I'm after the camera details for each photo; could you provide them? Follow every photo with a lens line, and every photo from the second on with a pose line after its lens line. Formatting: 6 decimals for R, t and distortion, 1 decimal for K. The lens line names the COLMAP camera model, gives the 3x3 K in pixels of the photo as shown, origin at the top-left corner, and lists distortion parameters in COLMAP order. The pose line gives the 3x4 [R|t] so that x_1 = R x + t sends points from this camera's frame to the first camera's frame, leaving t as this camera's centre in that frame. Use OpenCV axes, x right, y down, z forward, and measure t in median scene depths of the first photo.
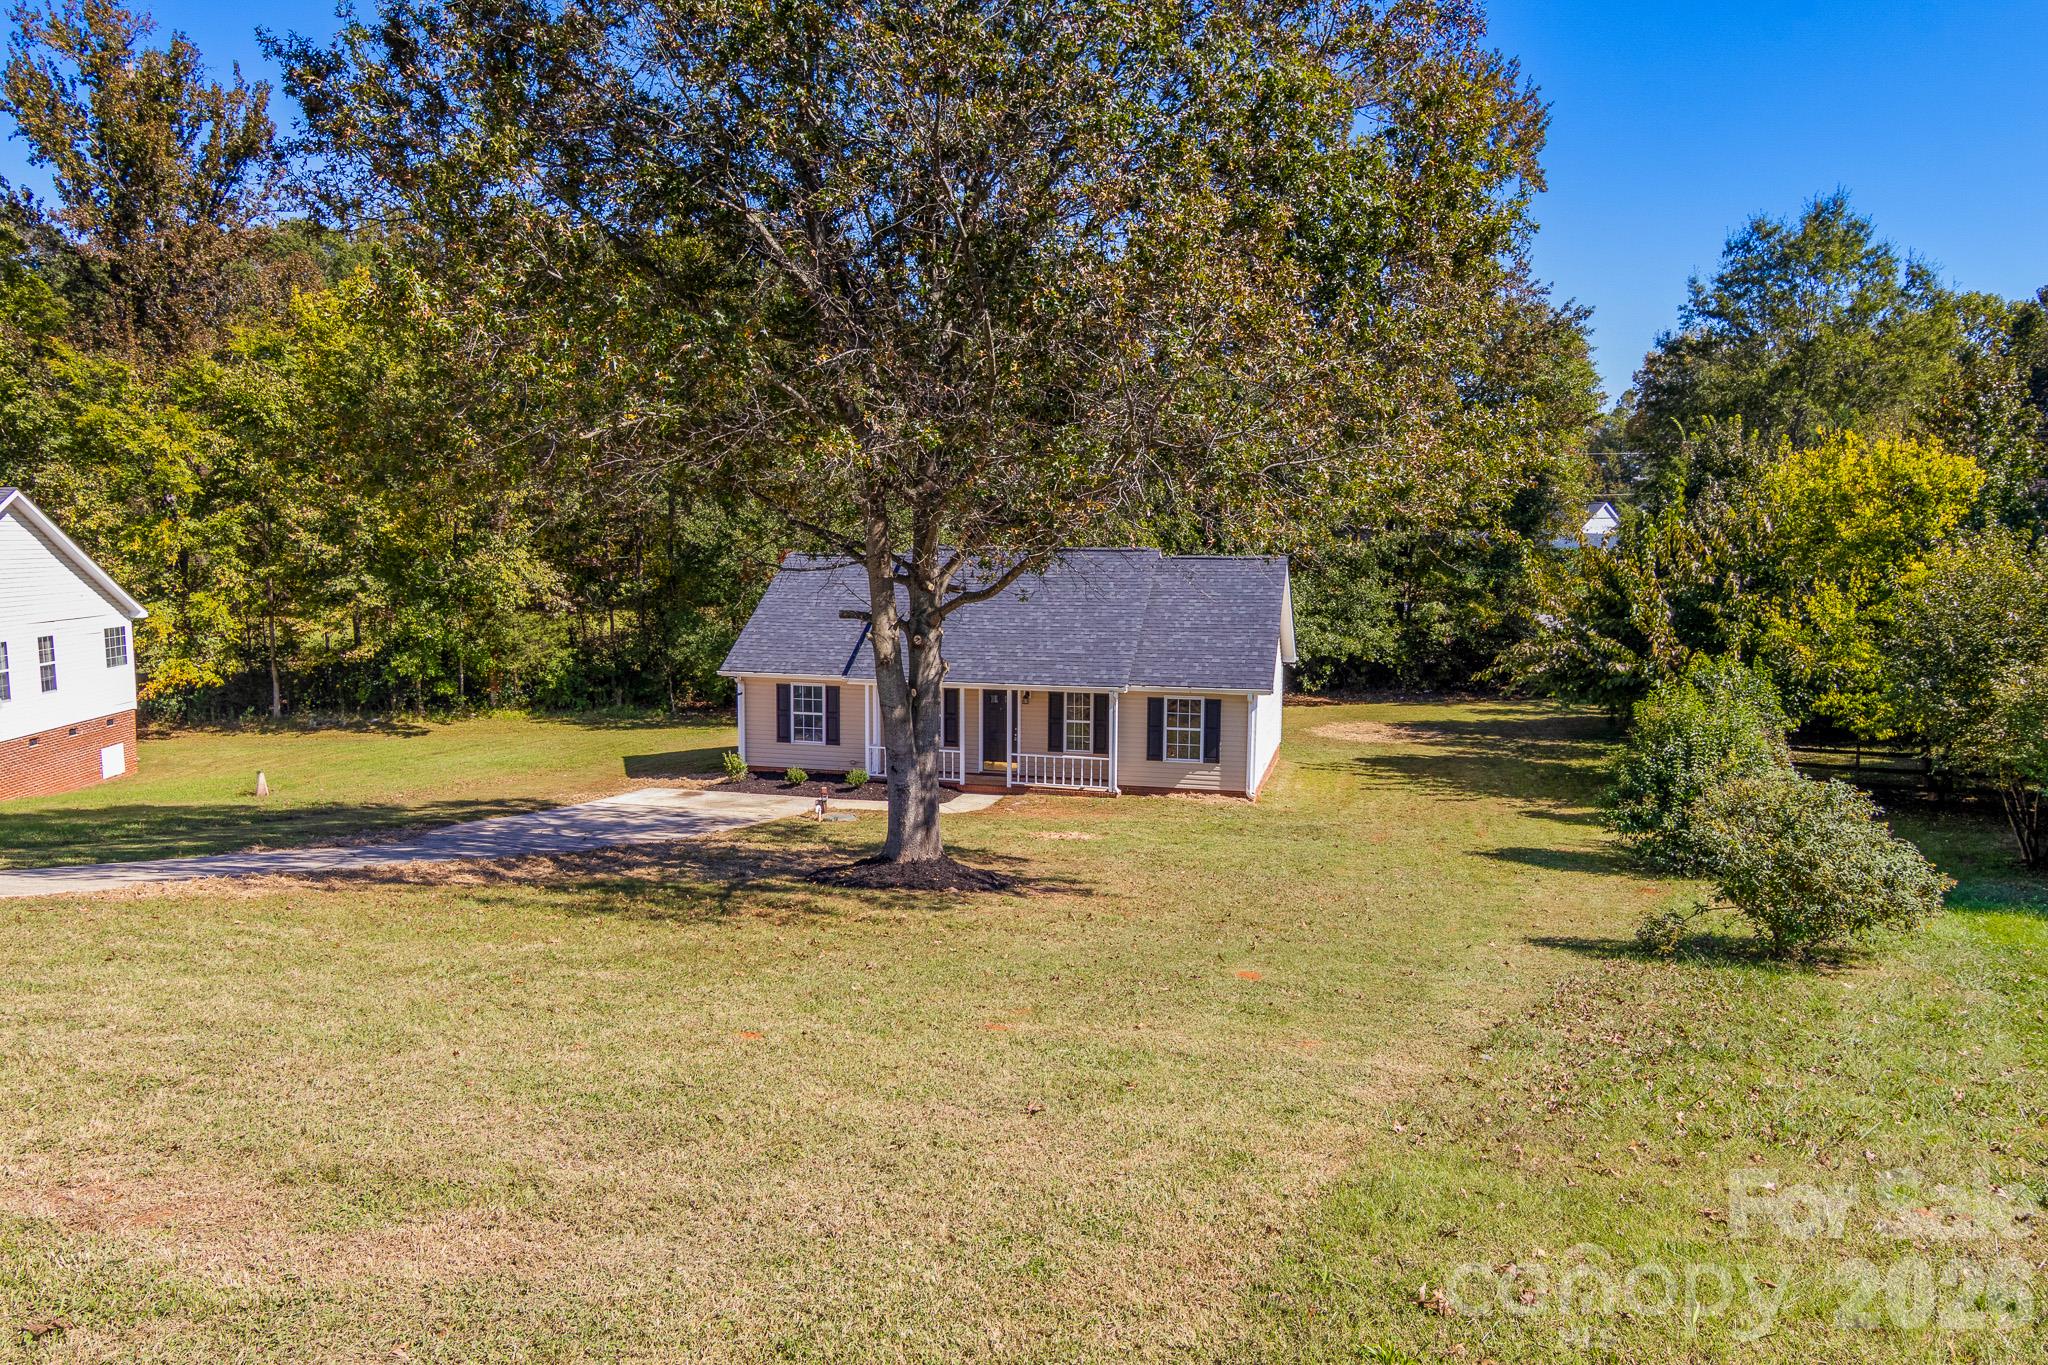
lens RADIAL K [[1313.9, 0, 1024.1], [0, 1313.9, 683.8], [0, 0, 1]] dist [0.001056, 0.001145]
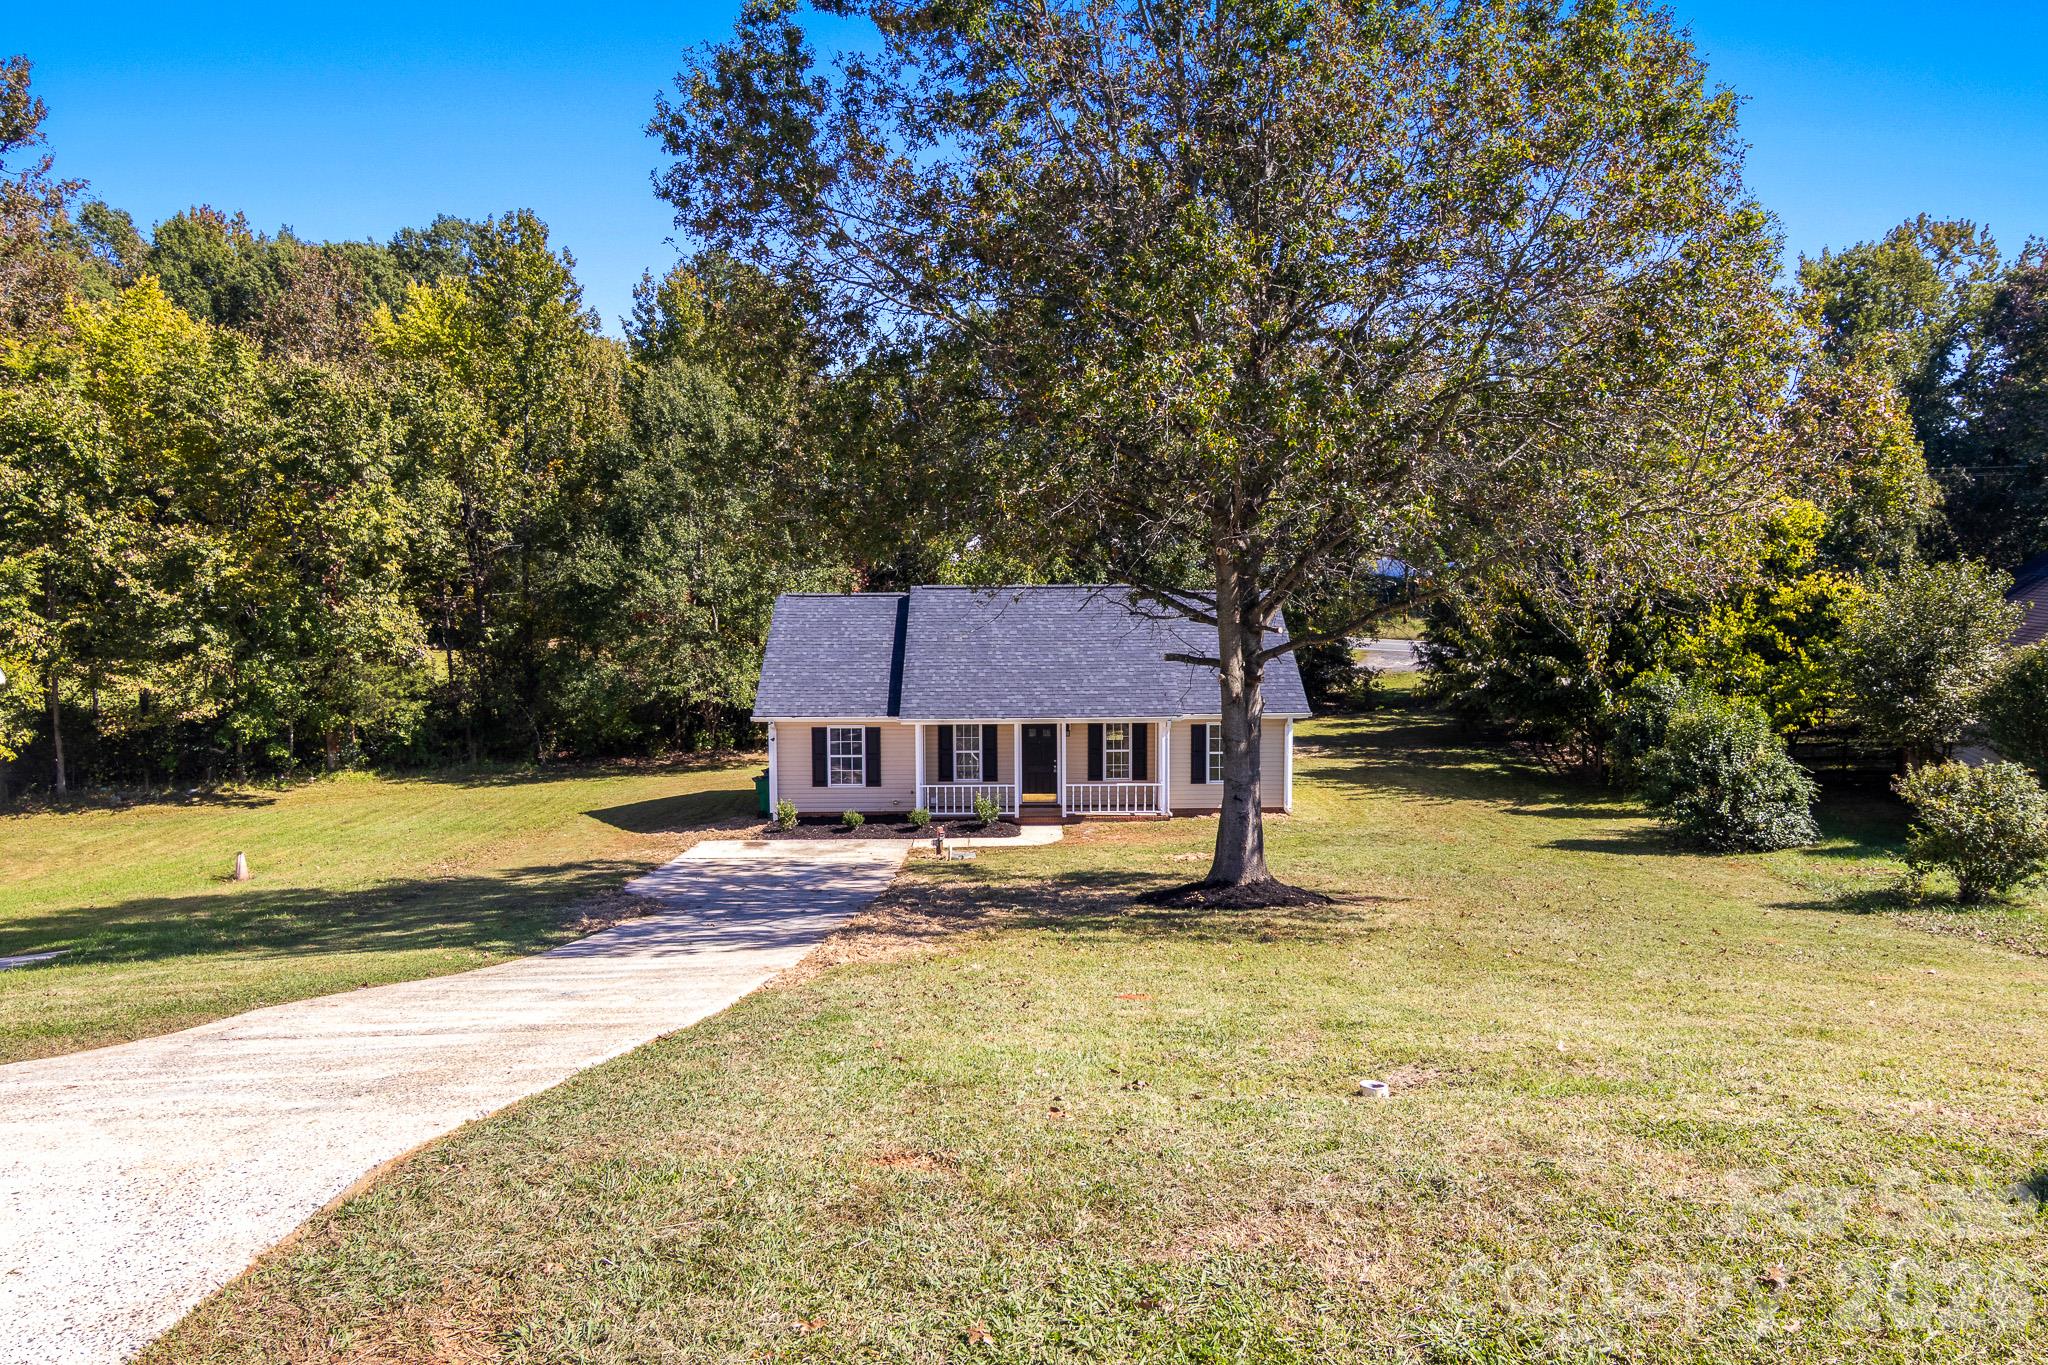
lens RADIAL K [[1334.5, 0, 1024.0], [0, 1334.5, 682.5], [0, 0, 1]] dist [0.000476, -0.002459]
pose [[0.963064, -0.035060, 0.266981, -0.299500], [0.041043, 0.999015, -0.016860, -0.010355], [-0.266127, 0.027195, 0.963554, -0.008523]]
